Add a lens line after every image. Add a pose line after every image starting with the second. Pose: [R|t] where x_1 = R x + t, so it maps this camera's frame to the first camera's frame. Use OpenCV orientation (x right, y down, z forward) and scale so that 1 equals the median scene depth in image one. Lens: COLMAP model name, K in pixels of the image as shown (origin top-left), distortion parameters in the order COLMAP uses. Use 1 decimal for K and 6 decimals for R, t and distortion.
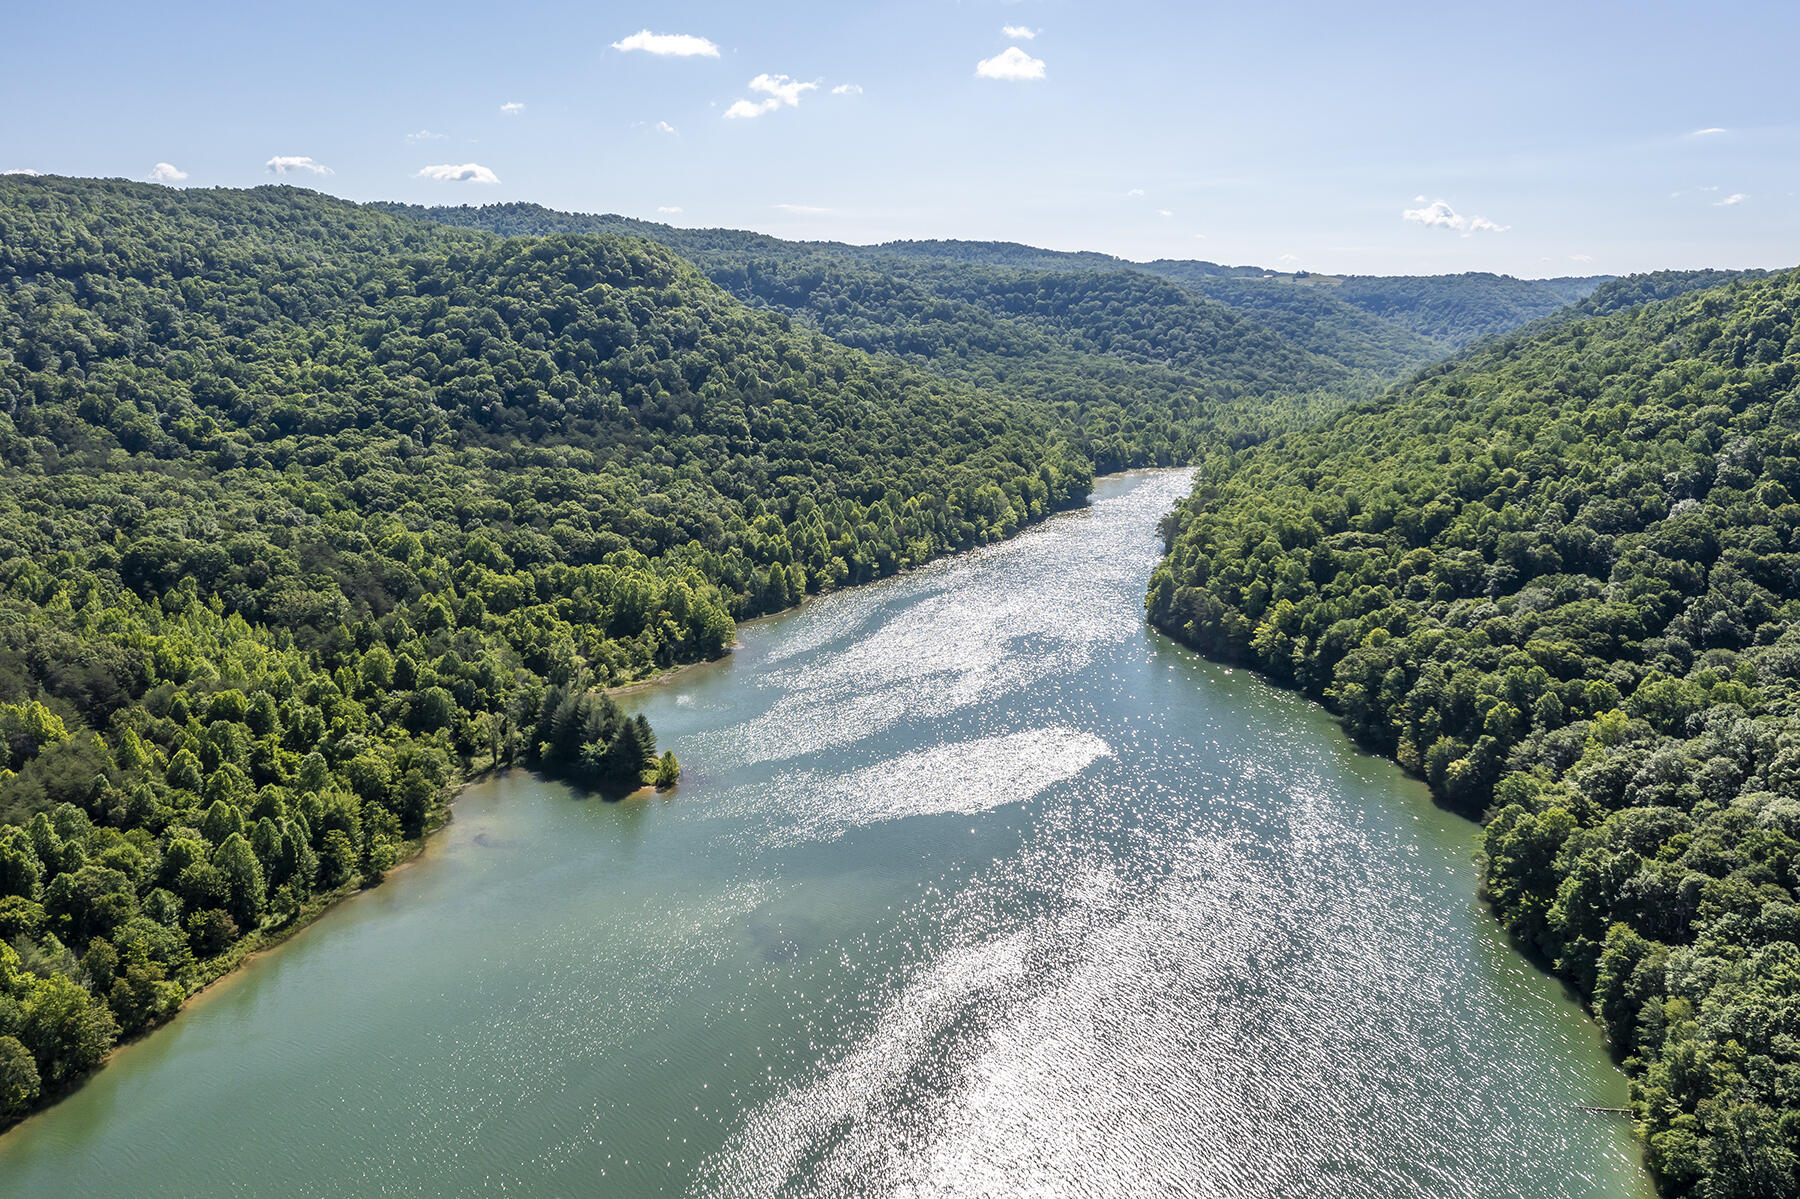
lens RADIAL K [[1468.6, 0, 887.4], [0, 1468.6, 500.4], [0, 0, 1]] dist [-0.006403, -0.001802]
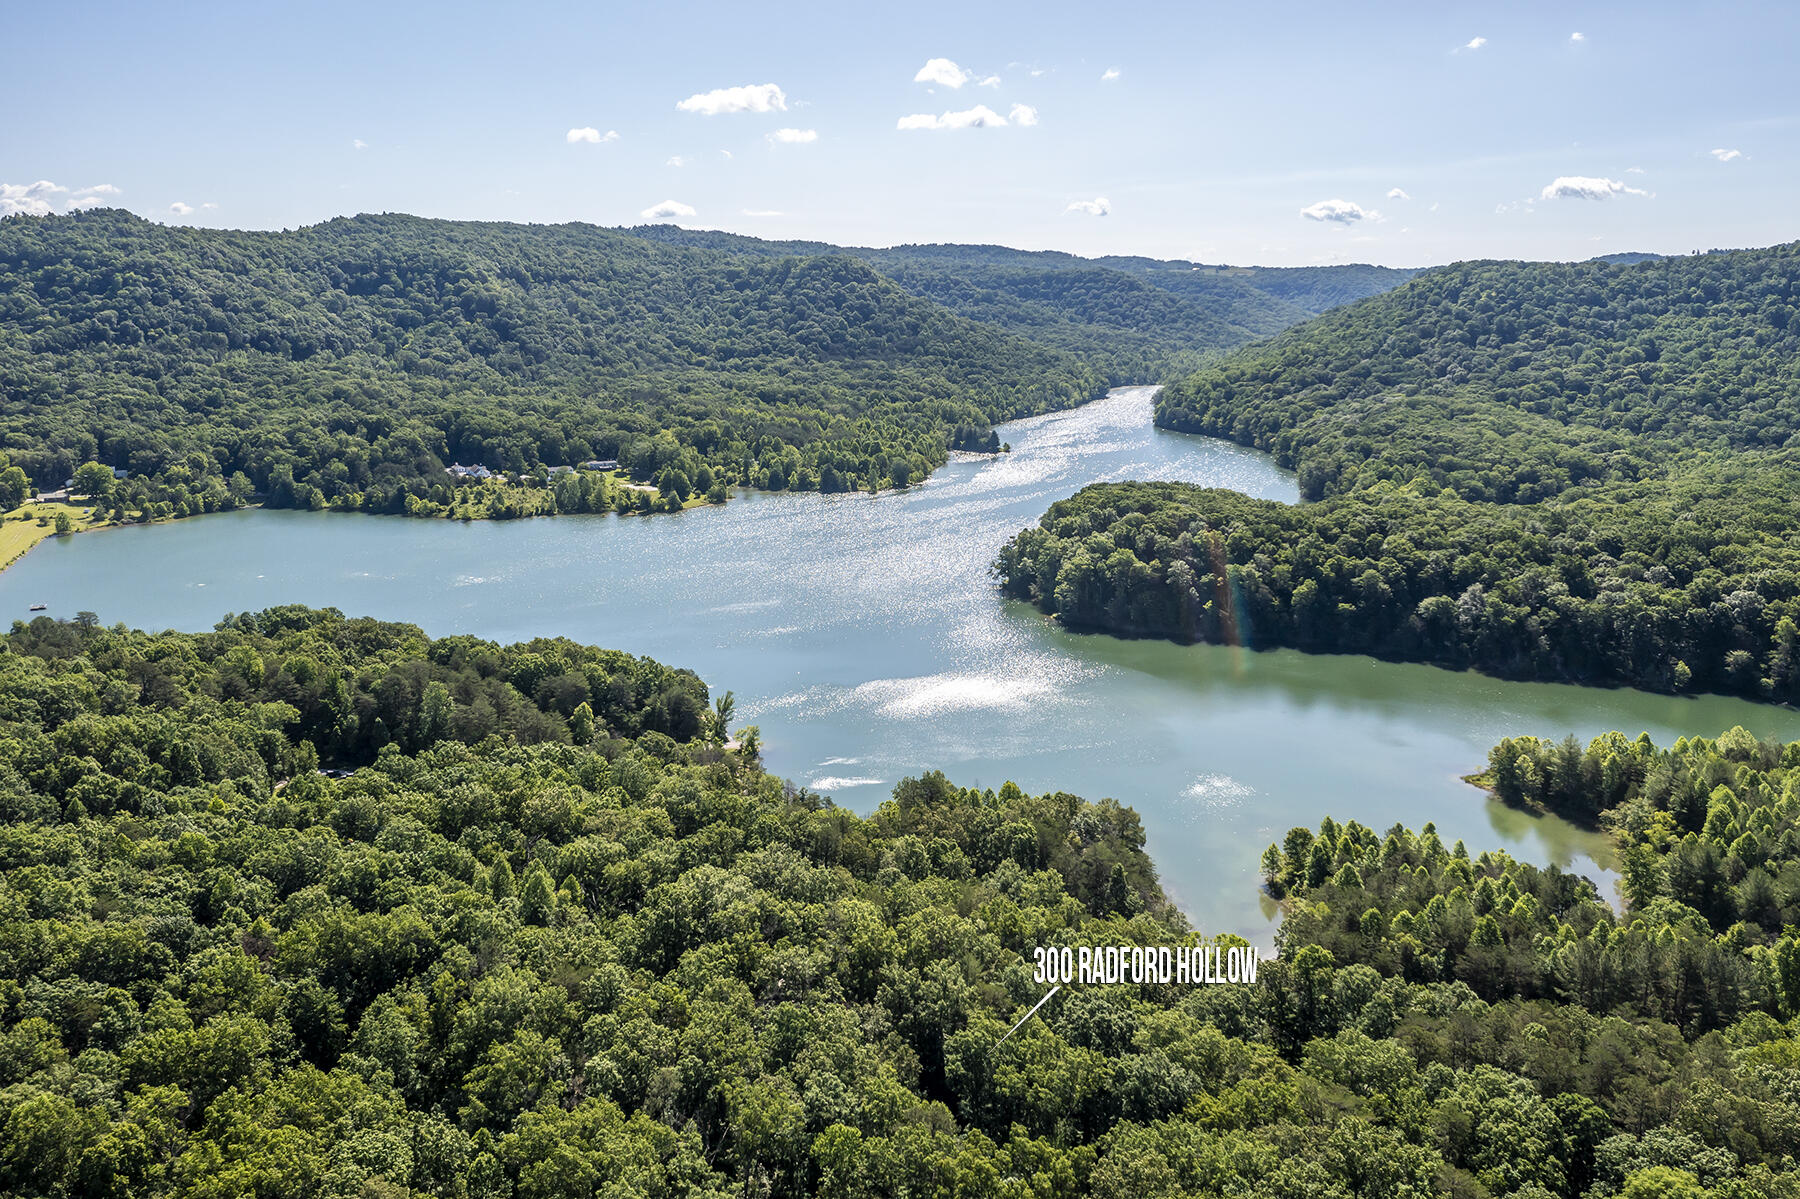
lens RADIAL K [[1468.6, 0, 887.4], [0, 1468.6, 500.4], [0, 0, 1]] dist [-0.006403, -0.001802]
pose [[0.998722, -0.020738, 0.046098, -0.189687], [0.020564, 0.999780, 0.004244, 0.098058], [-0.046176, -0.003290, 0.998928, -0.691696]]
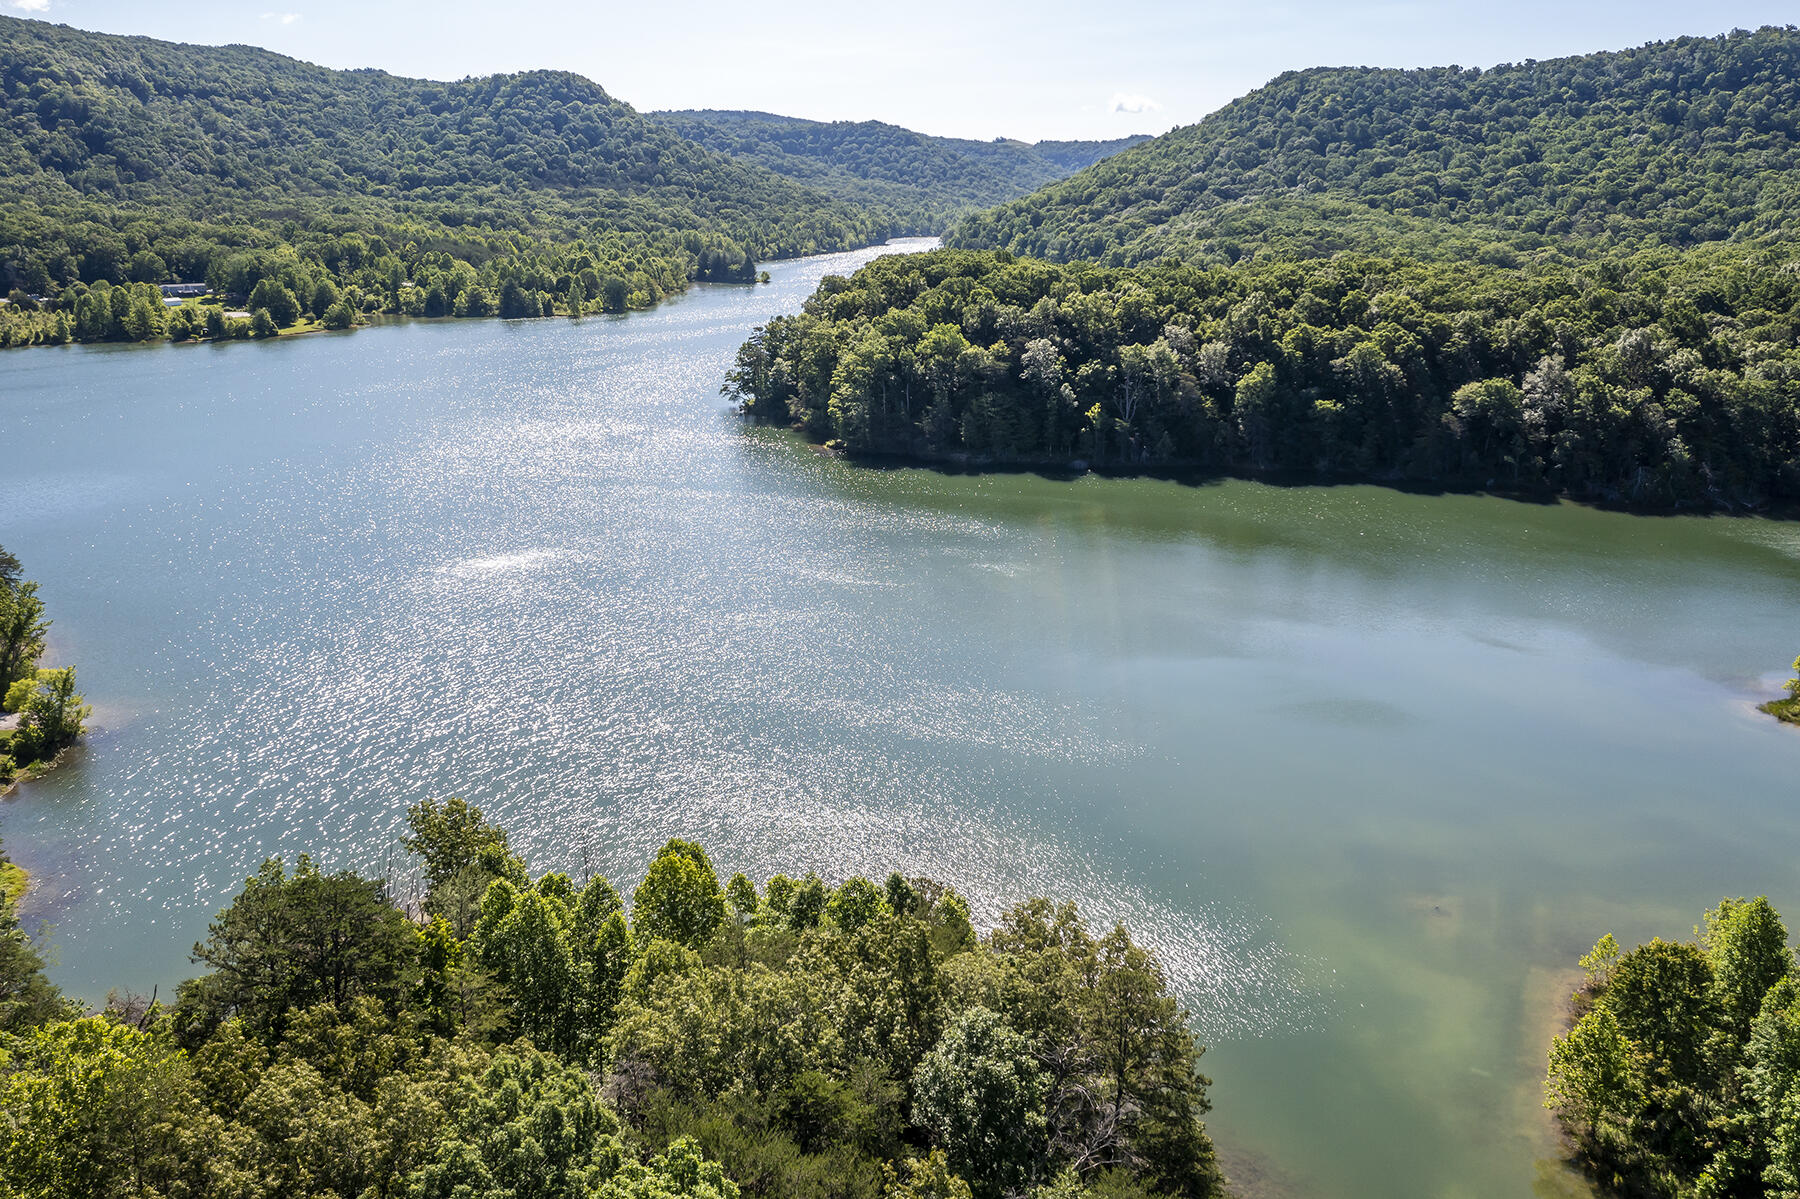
lens RADIAL K [[1468.6, 0, 887.4], [0, 1468.6, 500.4], [0, 0, 1]] dist [-0.006403, -0.001802]
pose [[0.979454, -0.056211, 0.193678, -0.153681], [0.042767, 0.996421, 0.072910, 0.133925], [-0.197083, -0.063128, 0.978352, -0.464976]]
